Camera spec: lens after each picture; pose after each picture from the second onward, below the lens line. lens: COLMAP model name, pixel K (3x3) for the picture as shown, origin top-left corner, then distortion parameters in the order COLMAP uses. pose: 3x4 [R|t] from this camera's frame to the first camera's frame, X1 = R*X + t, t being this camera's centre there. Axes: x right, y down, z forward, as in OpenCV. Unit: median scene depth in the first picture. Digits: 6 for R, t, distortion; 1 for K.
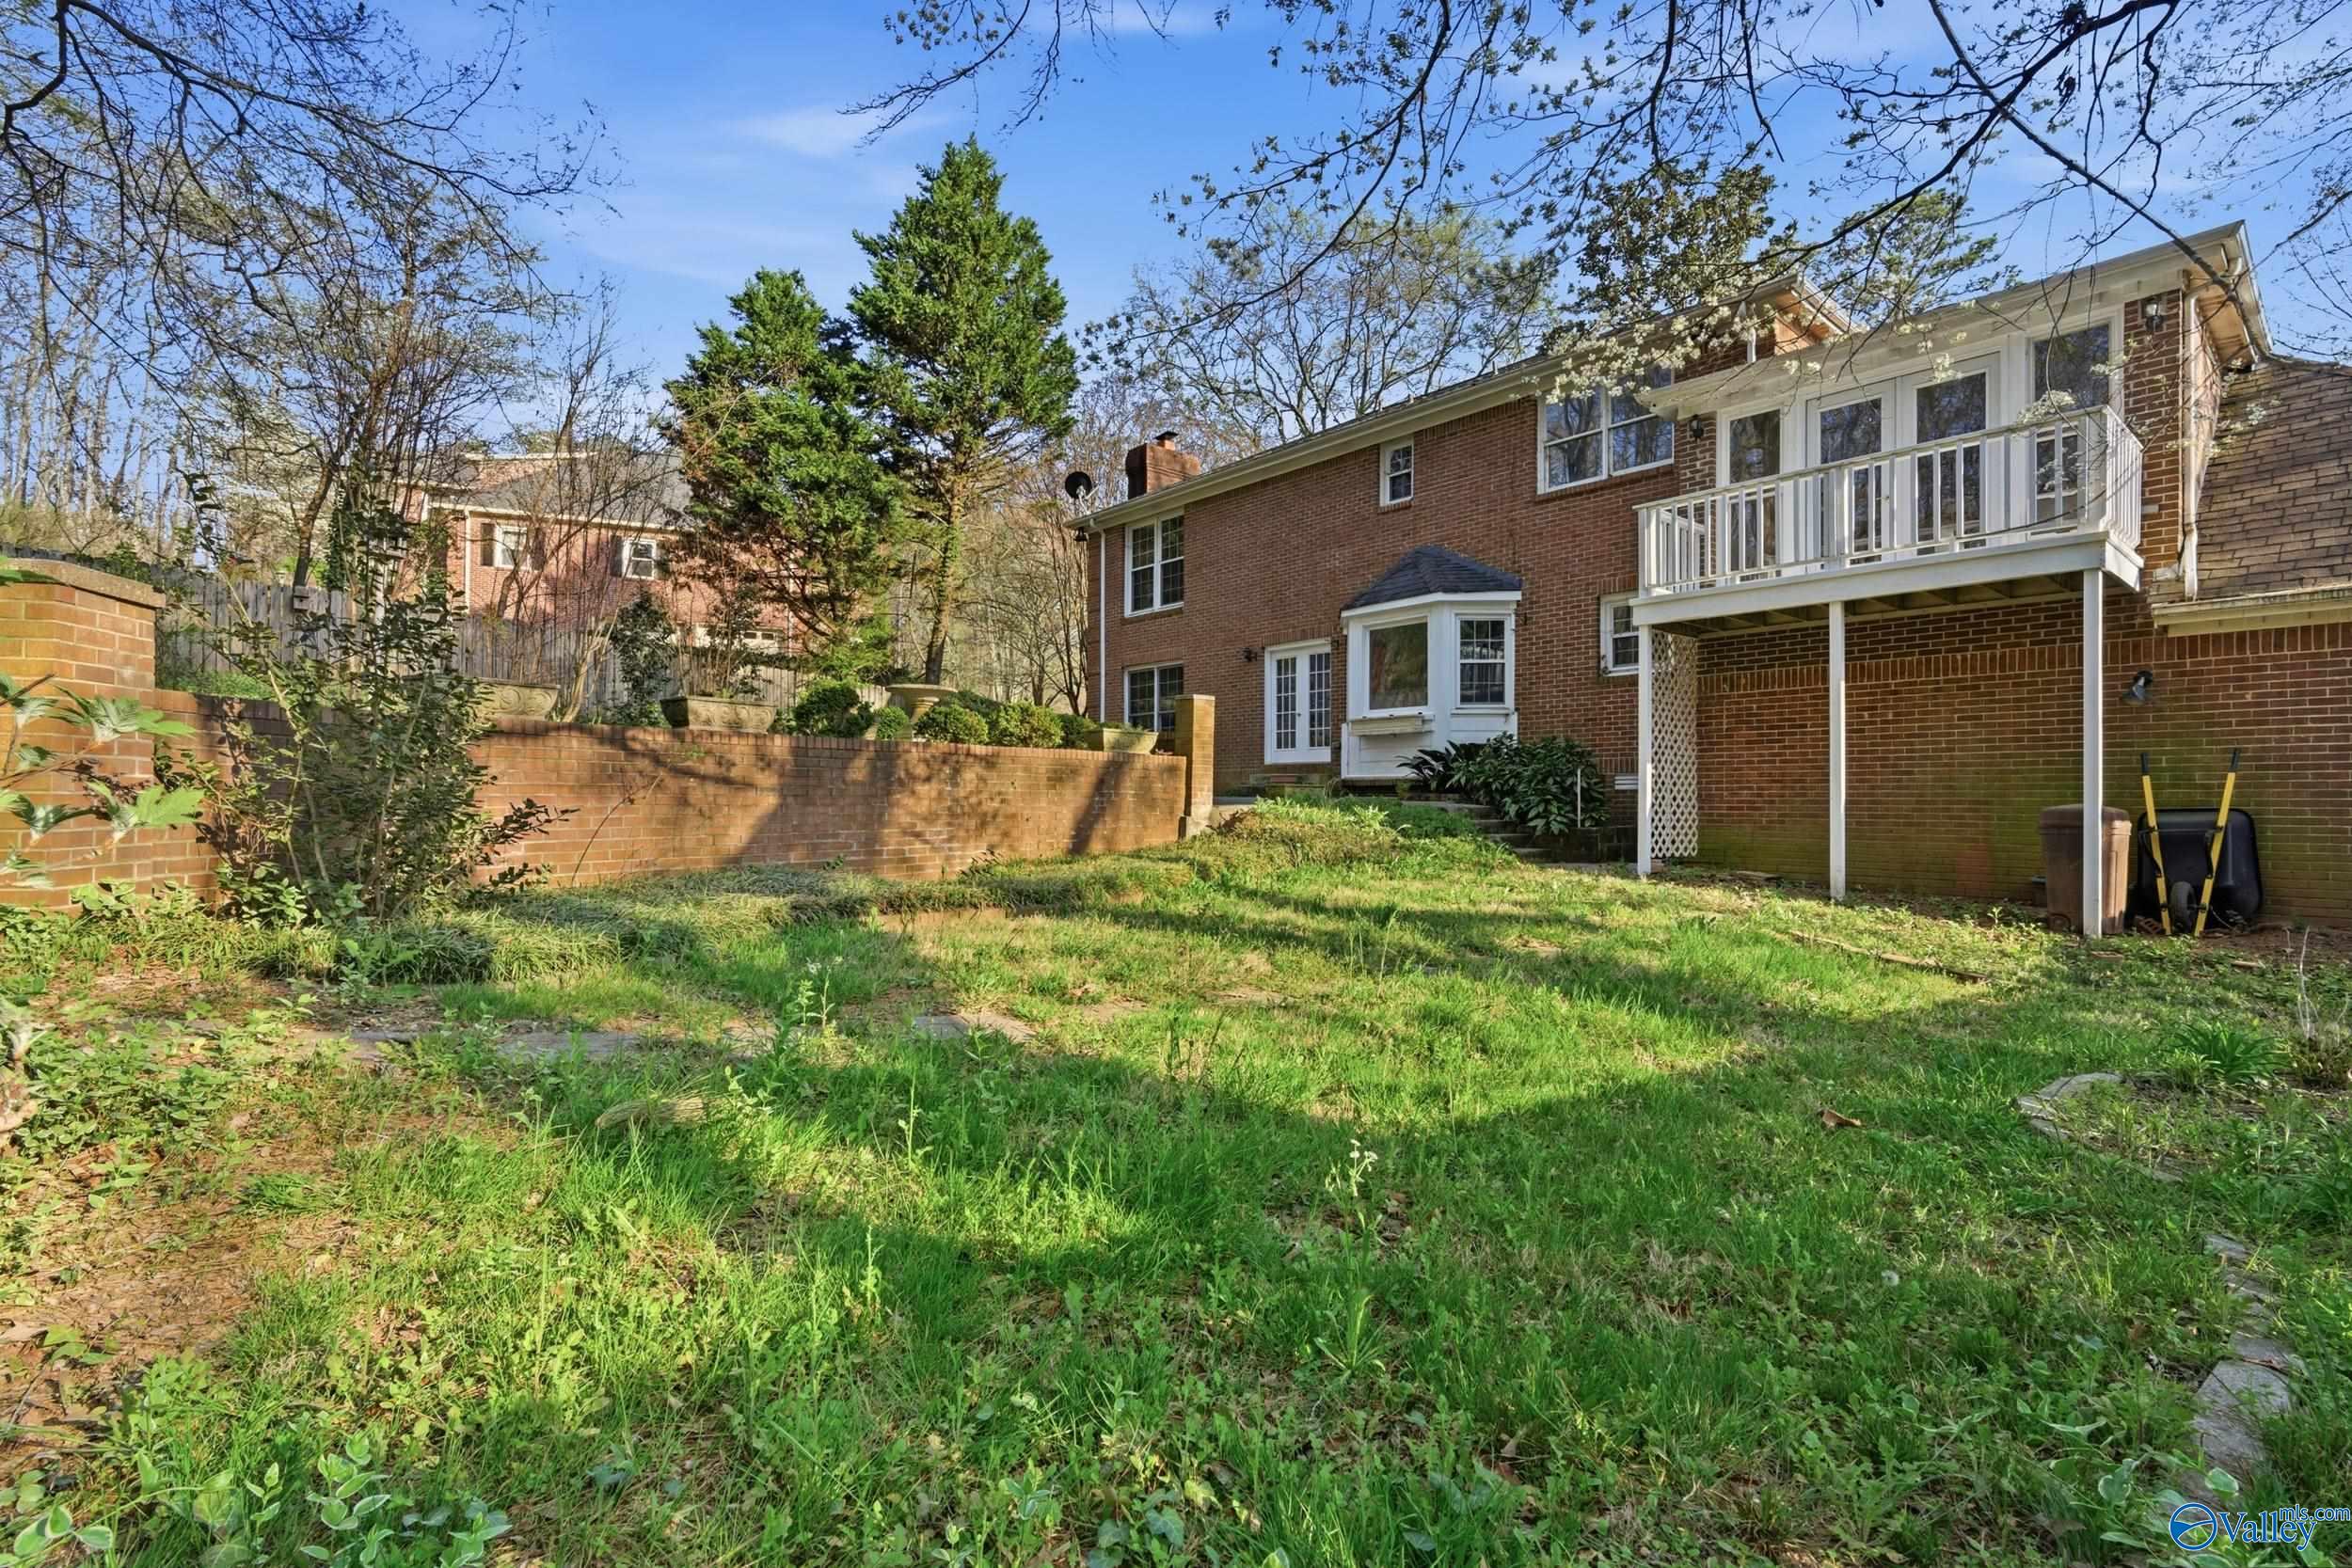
lens RADIAL K [[1088.2, 0, 1175.9], [0, 1088.2, 793.2], [0, 0, 1]] dist [0.002316, 0.000170]
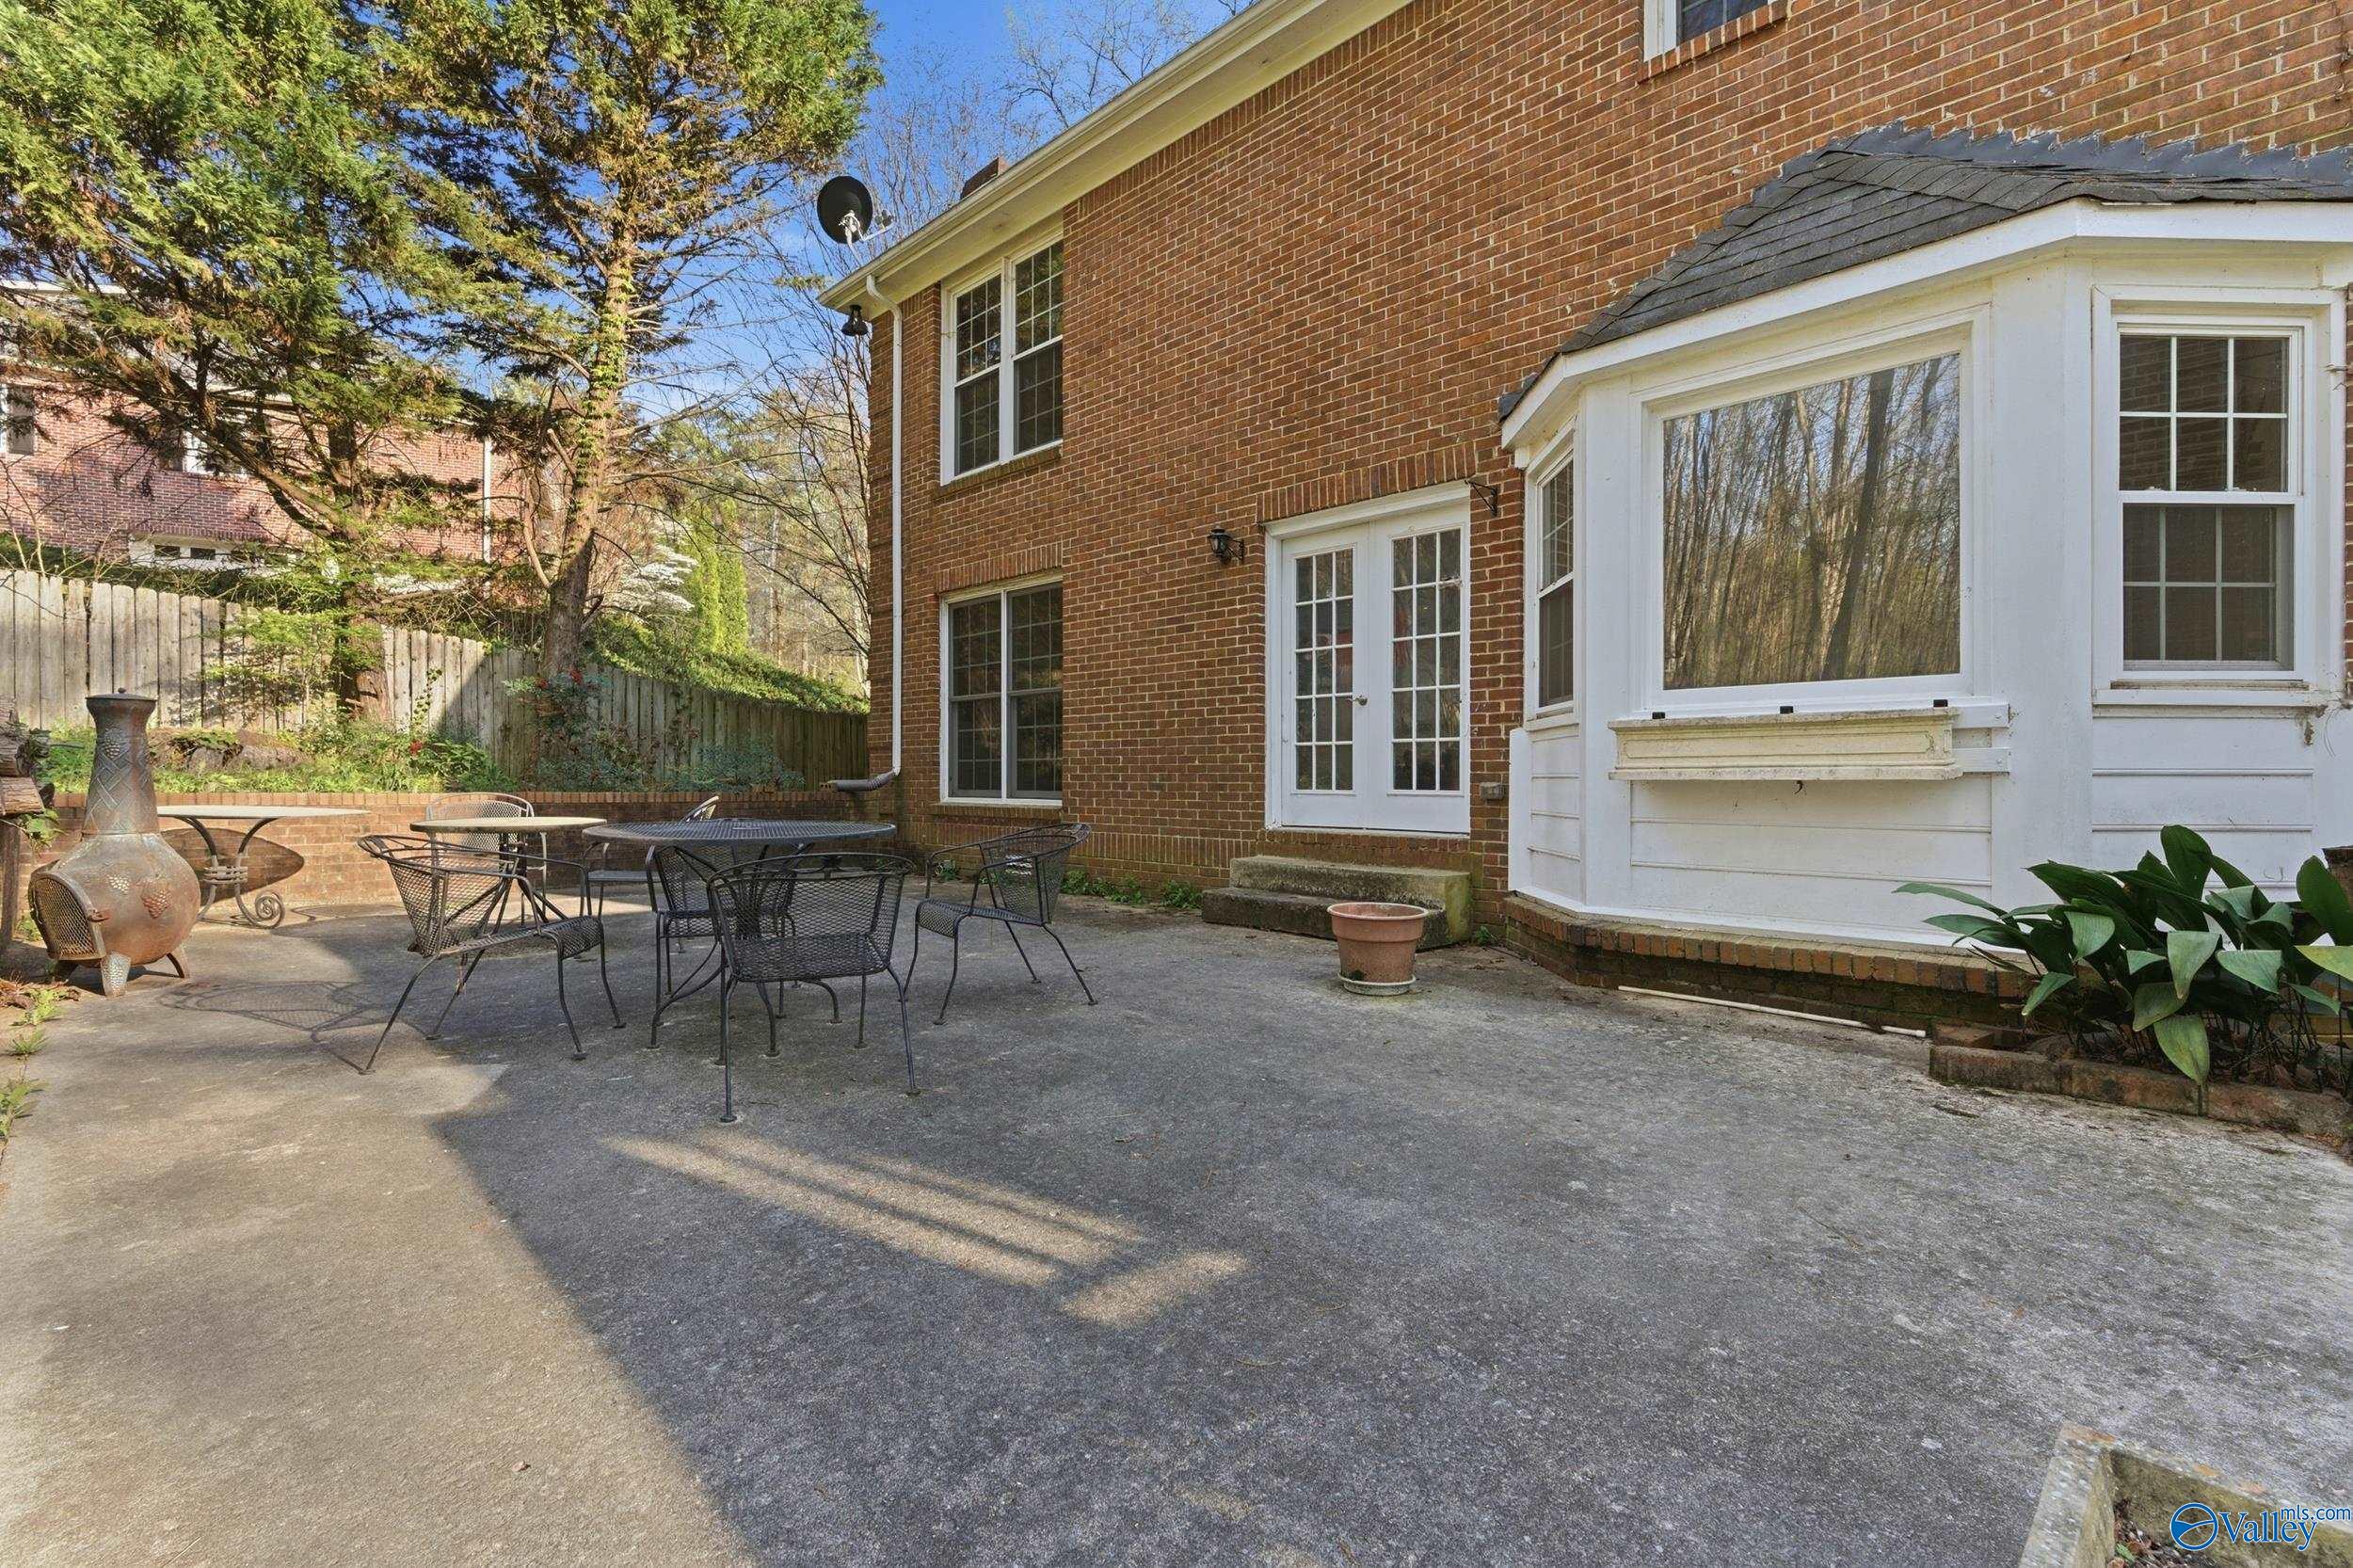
lens RADIAL K [[1088.8, 0, 1174.1], [0, 1088.8, 786.9], [0, 0, 1]] dist [0.002316, 0.000170]
pose [[0.996860, -0.000682, 0.079180, 0.018817], [-0.000335, 0.999918, 0.012840, -0.046961], [-0.079182, -0.012826, 0.996778, 0.624007]]
